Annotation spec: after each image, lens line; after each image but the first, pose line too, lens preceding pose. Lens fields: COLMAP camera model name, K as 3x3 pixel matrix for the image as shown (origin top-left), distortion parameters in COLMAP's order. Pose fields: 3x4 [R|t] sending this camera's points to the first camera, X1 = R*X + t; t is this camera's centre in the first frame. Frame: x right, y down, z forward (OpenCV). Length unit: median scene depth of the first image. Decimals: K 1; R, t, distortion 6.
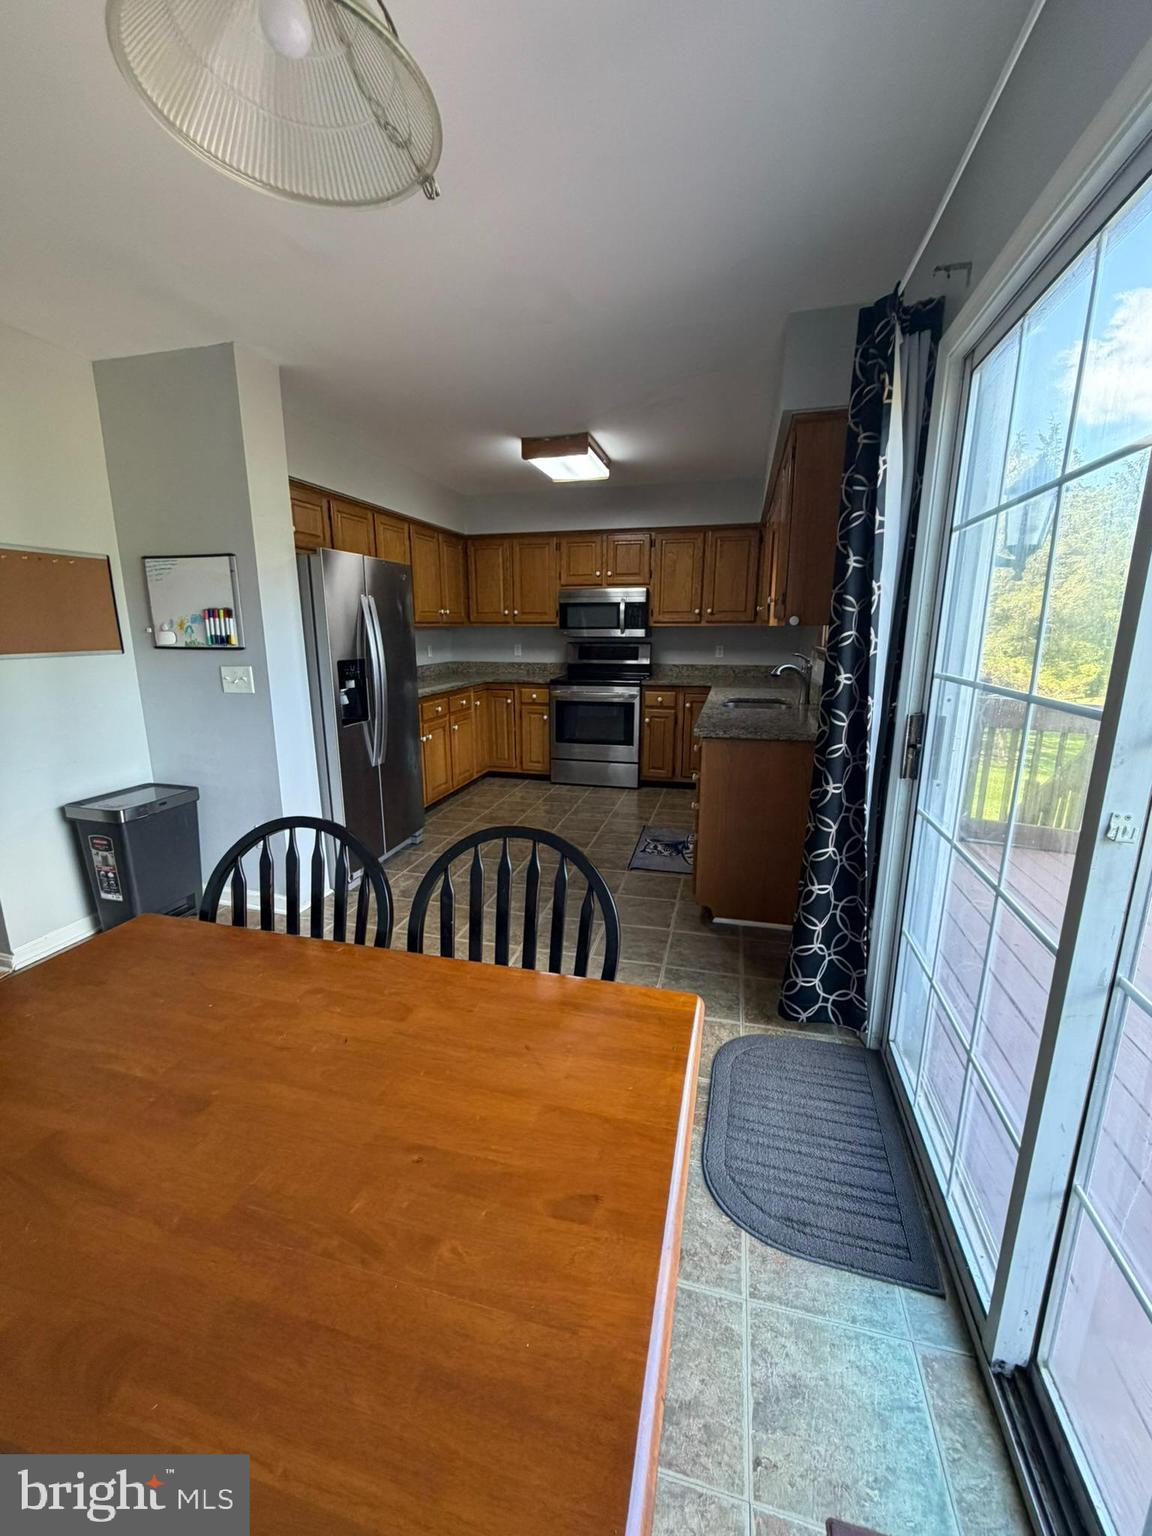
lens RADIAL K [[610.6, 0, 572.6], [0, 610.6, 761.8], [0, 0, 1]] dist [-0.000564, 0.000215]
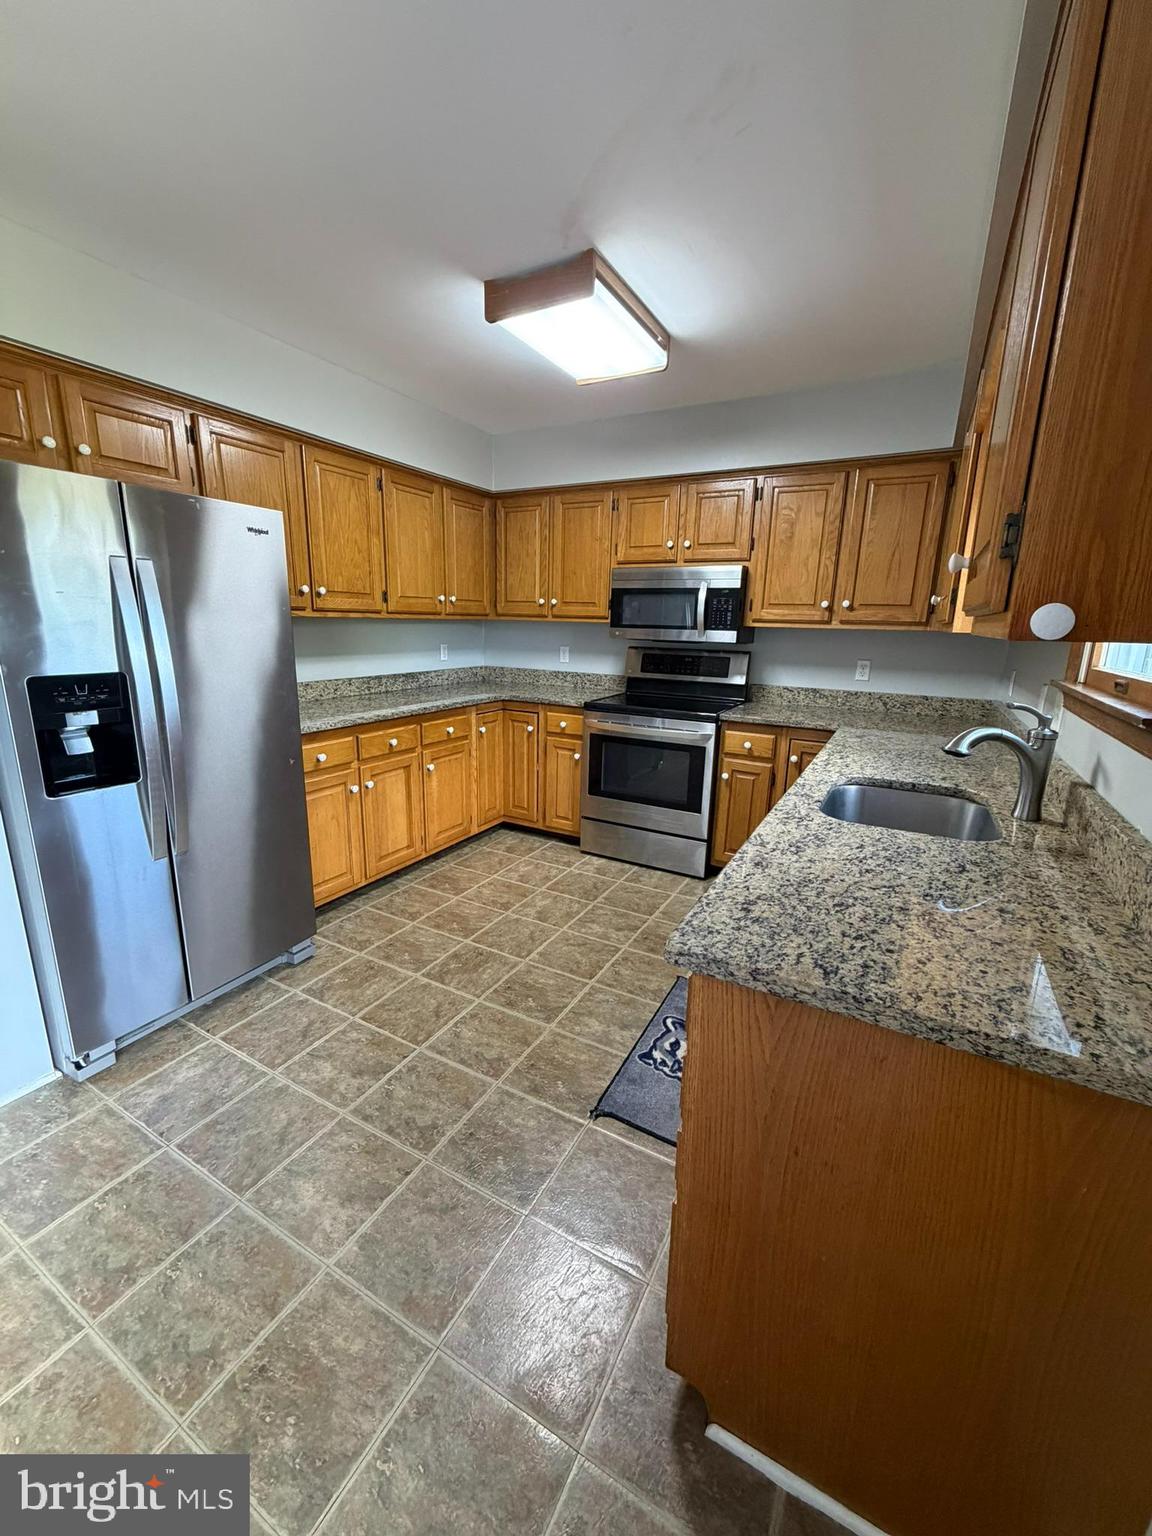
lens RADIAL K [[610.6, 0, 573.7], [0, 610.6, 763.2], [0, 0, 1]] dist [-0.000564, 0.000215]
pose [[0.969179, 0.079012, -0.233342, 0.115903], [-0.076940, 0.996874, 0.017984, -0.080083], [0.234034, 0.000523, 0.972228, 0.349731]]
